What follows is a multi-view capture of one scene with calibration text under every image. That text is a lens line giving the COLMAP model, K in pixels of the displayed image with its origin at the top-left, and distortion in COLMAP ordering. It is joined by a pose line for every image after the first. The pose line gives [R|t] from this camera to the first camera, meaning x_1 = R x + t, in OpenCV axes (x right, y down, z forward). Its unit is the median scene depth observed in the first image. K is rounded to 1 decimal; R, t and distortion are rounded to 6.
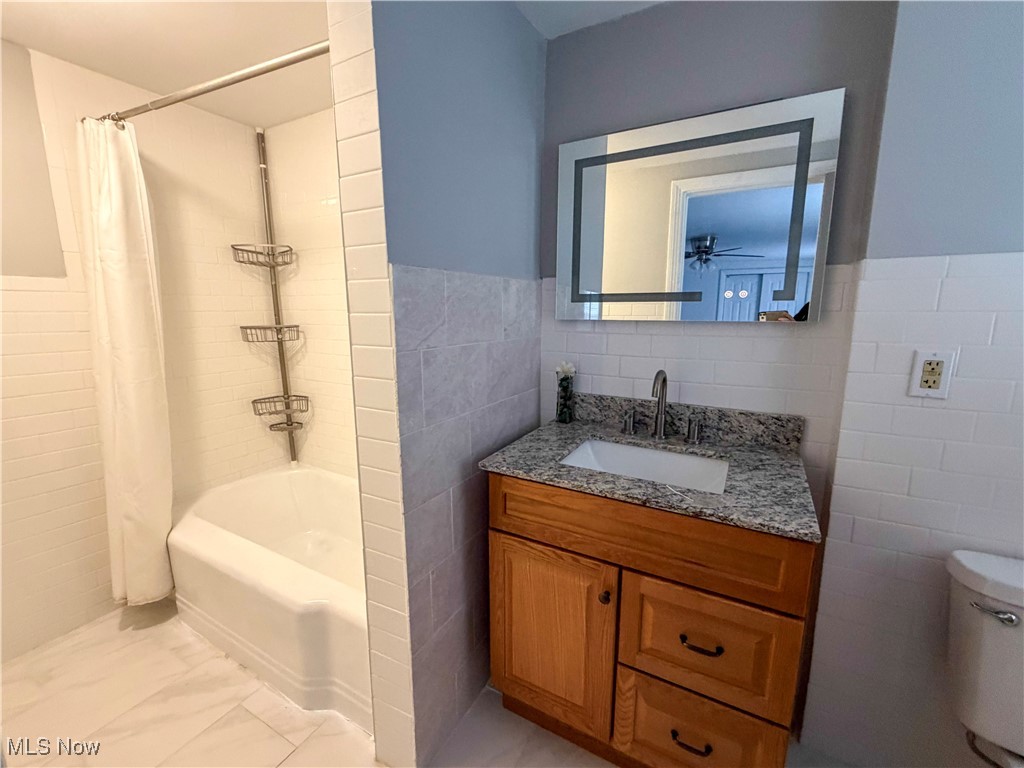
lens RADIAL K [[426.6, 0, 503.0], [0, 426.6, 386.0], [0, 0, 1]] dist [-0.000504, 0.000024]
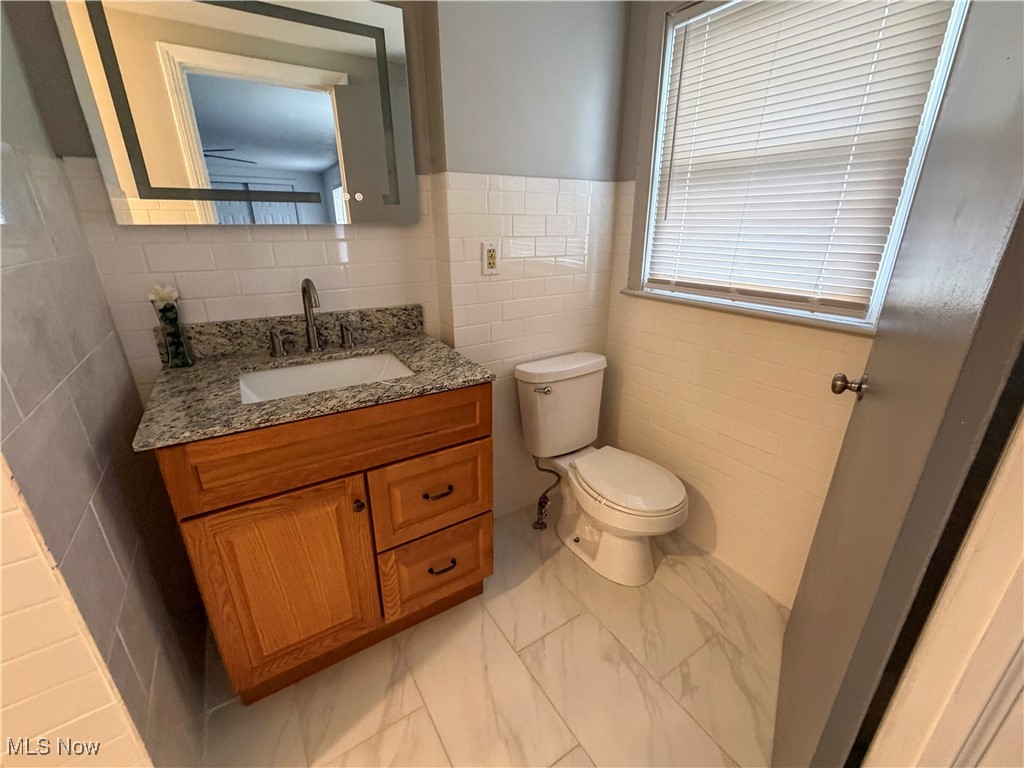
lens RADIAL K [[426.6, 0, 503.0], [0, 426.6, 386.0], [0, 0, 1]] dist [-0.000504, 0.000024]
pose [[0.486032, -0.308022, 0.817860, -0.306763], [0.153324, 0.951369, 0.267187, 0.003764], [-0.860386, -0.004464, 0.509623, 0.167991]]
